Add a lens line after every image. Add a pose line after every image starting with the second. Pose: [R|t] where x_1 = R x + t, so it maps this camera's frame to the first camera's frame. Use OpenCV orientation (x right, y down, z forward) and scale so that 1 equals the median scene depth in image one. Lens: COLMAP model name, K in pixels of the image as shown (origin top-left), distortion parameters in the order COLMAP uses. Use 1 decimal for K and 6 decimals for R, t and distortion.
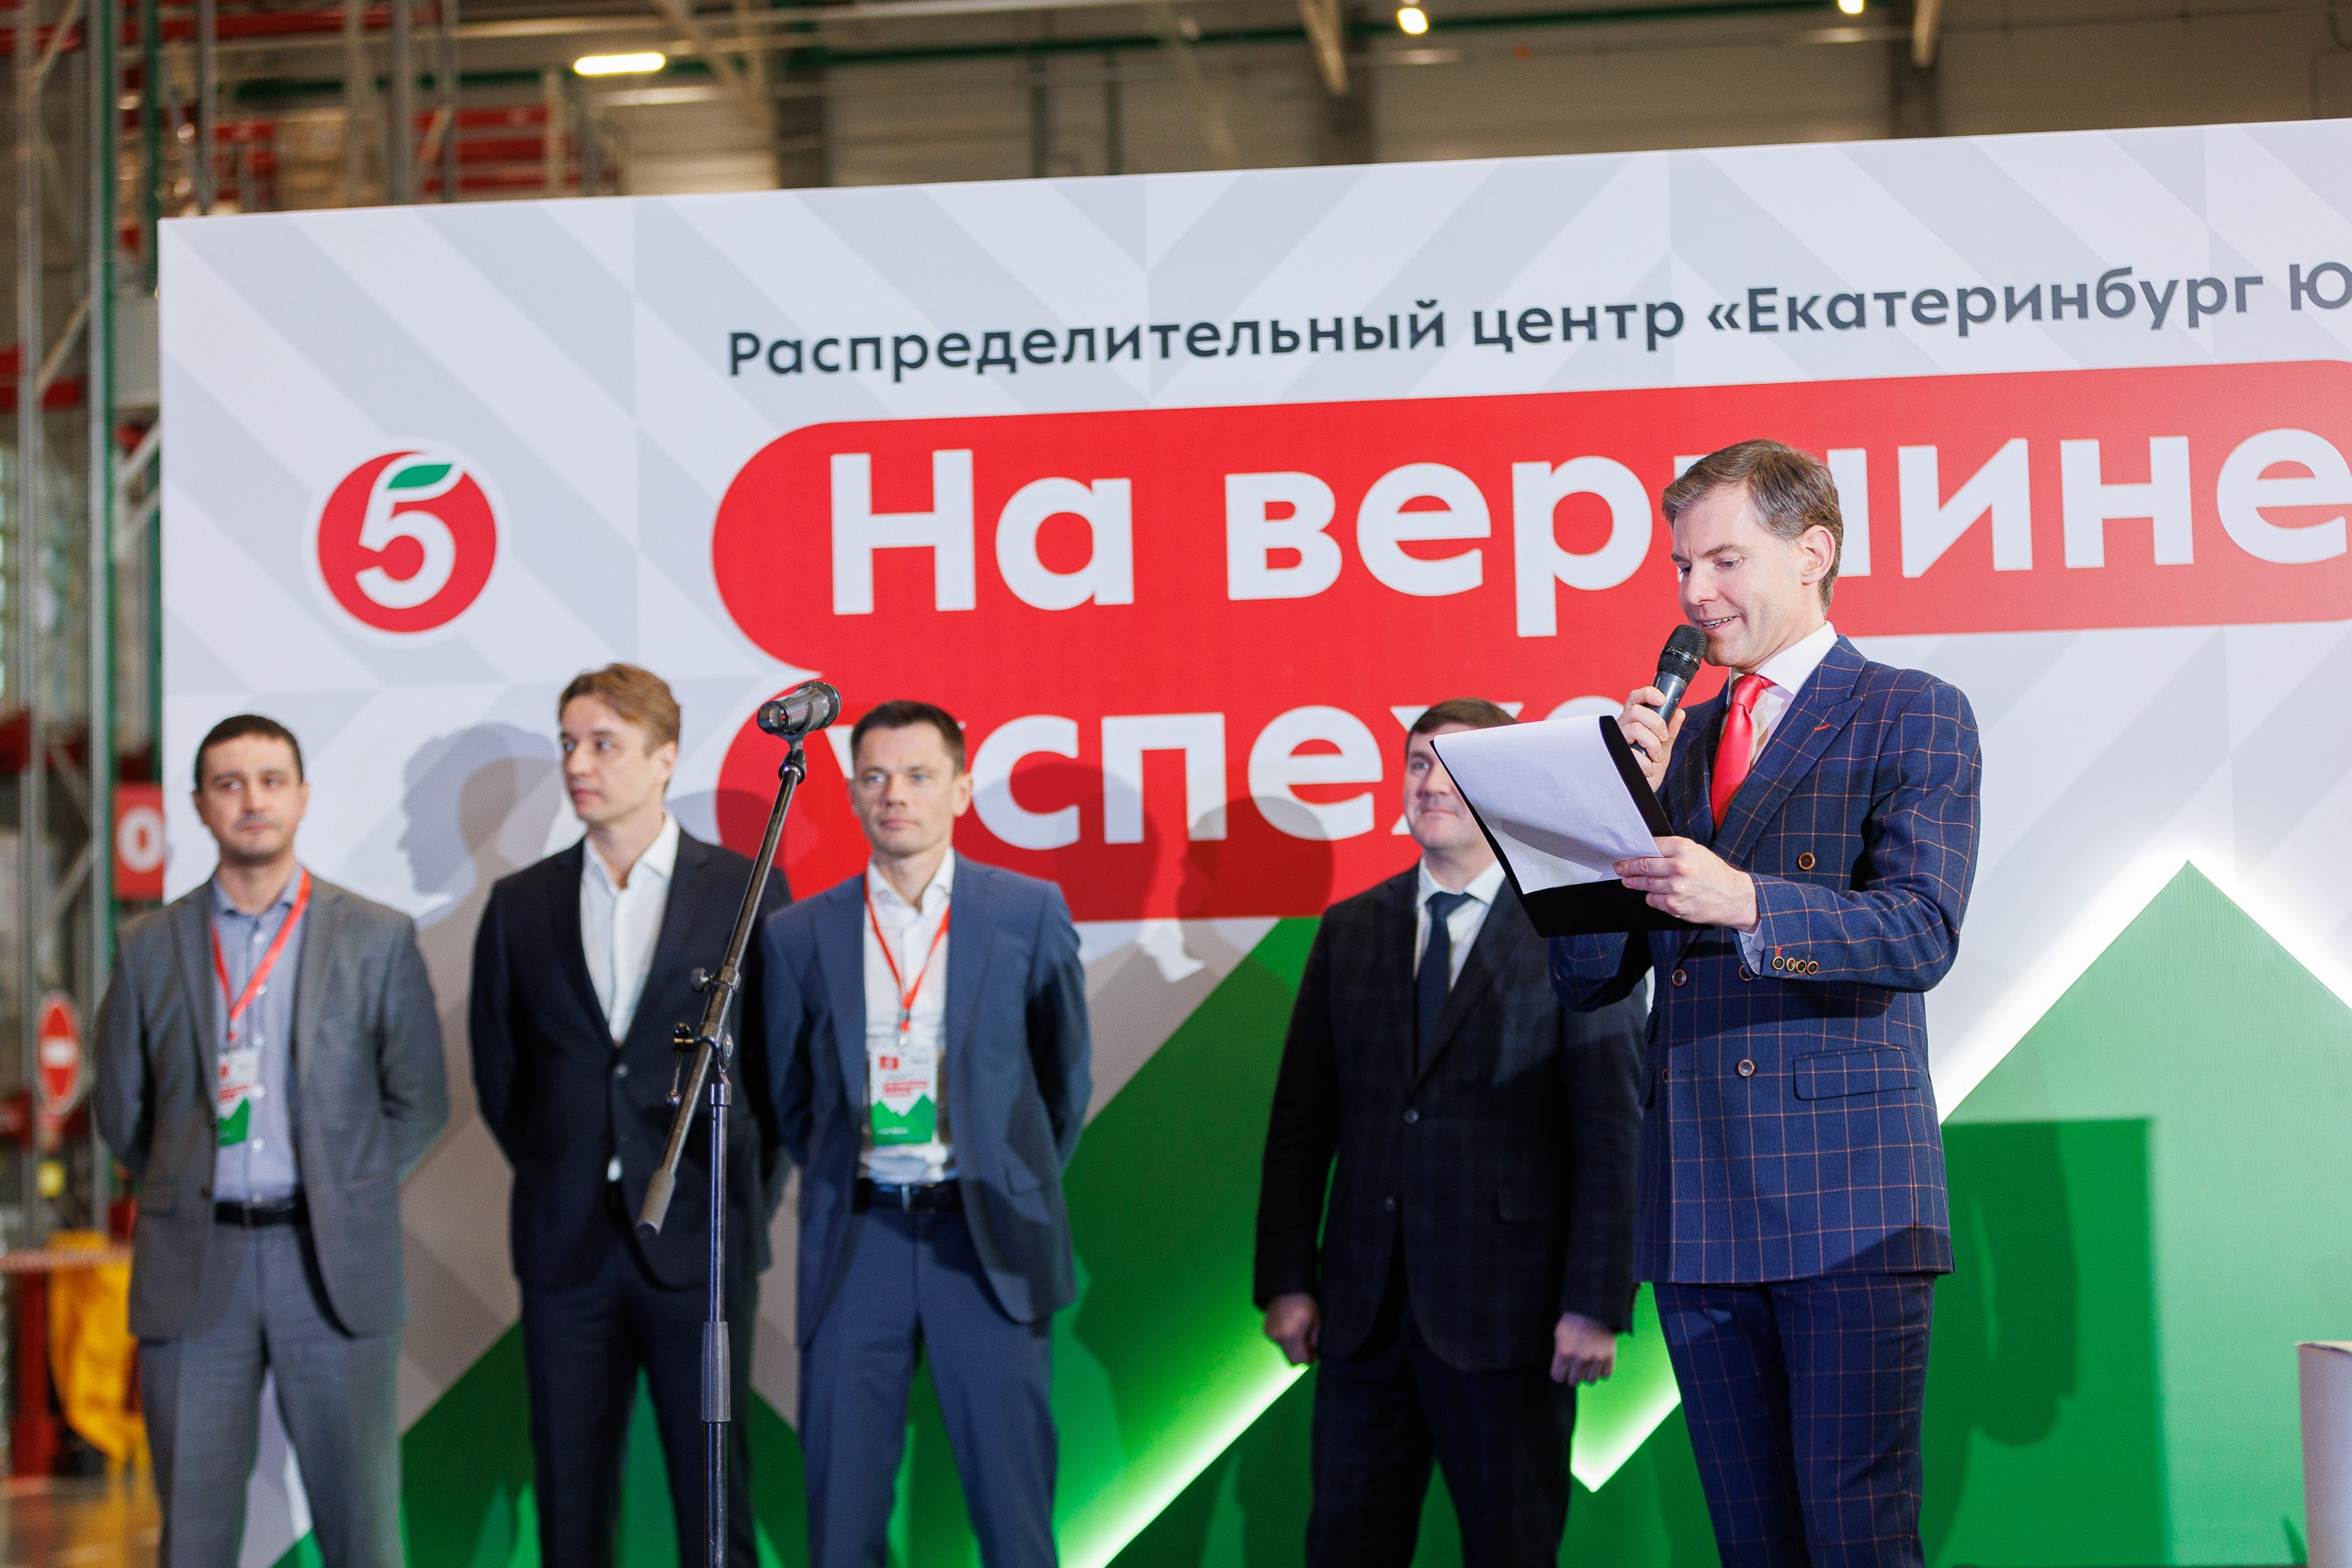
lens RADIAL K [[4754.0, 0, 1152.4], [0, 4754.0, 830.2], [0, 0, 1]] dist [0.033573, 0.000000]
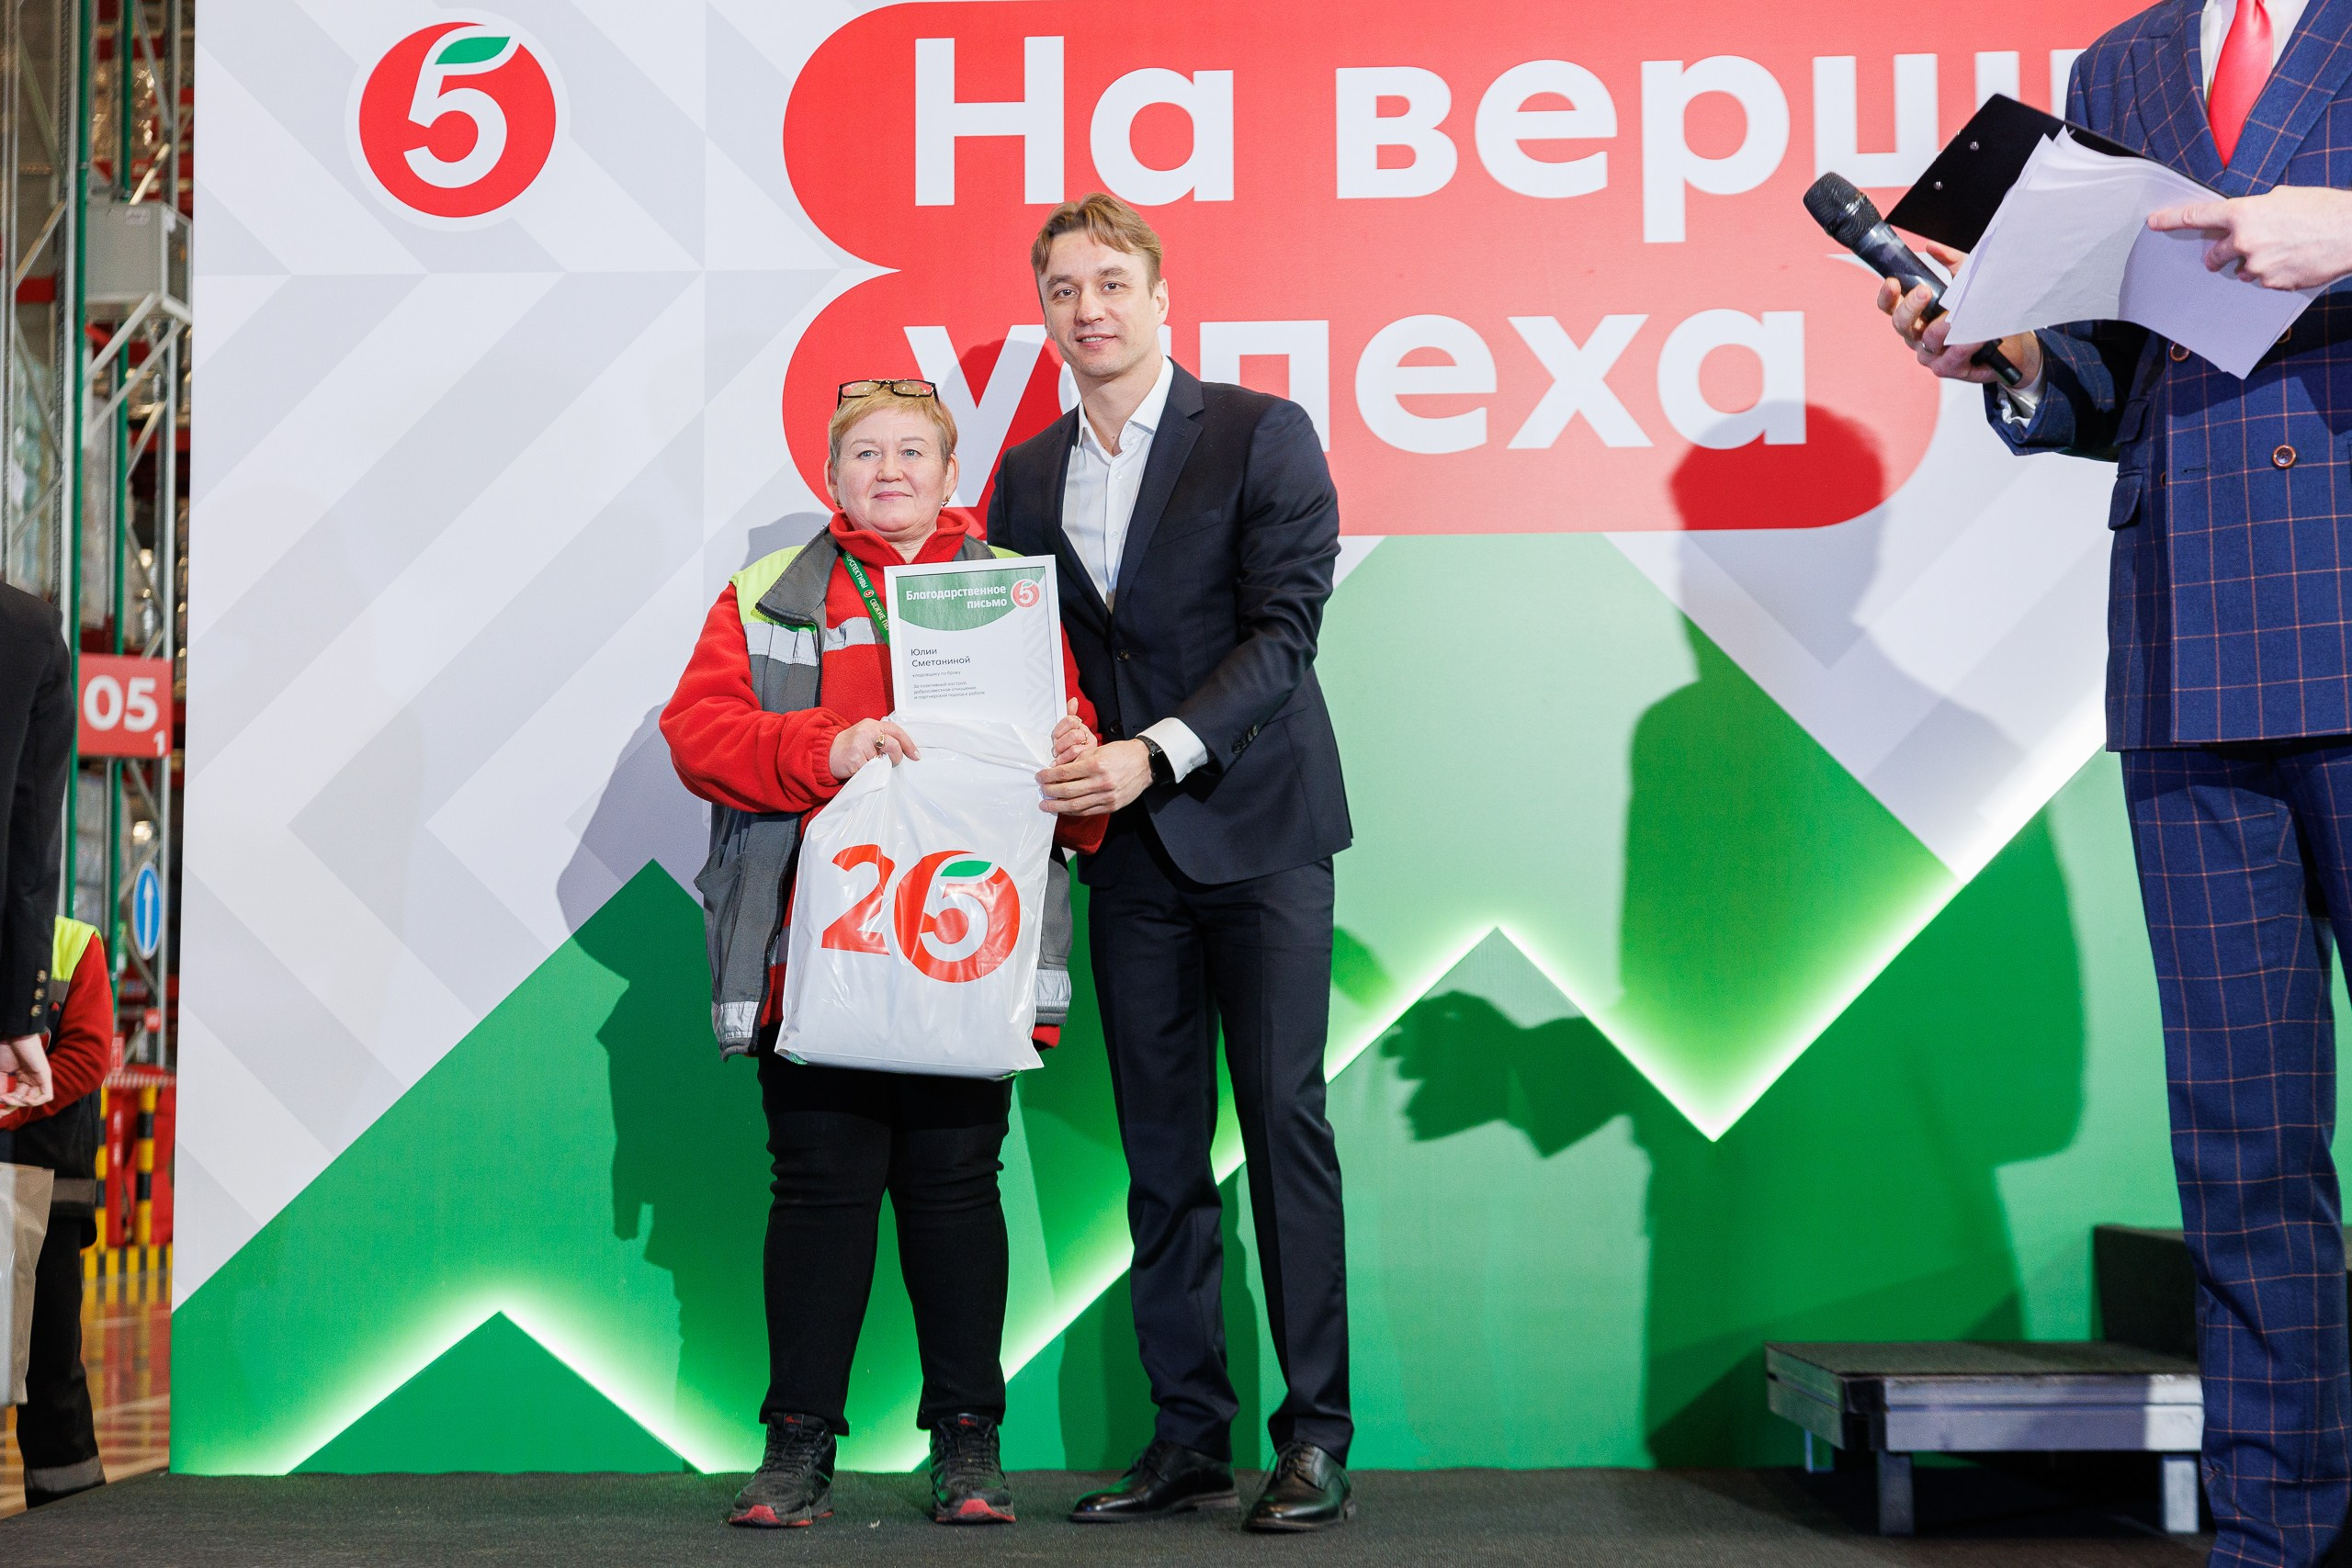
lens RADIAL K [[4258.5, 0, 1187.8], [0, 4258.5, 721.1], [0, 0, 1]] dist [0.048213, 0.000000]
pose [[0.999002, 0.021058, 0.039394, -0.044300], [-0.021225, 0.999767, 0.003823, 0.051989], [-0.039304, -0.004656, 0.999216, 0.157256]]
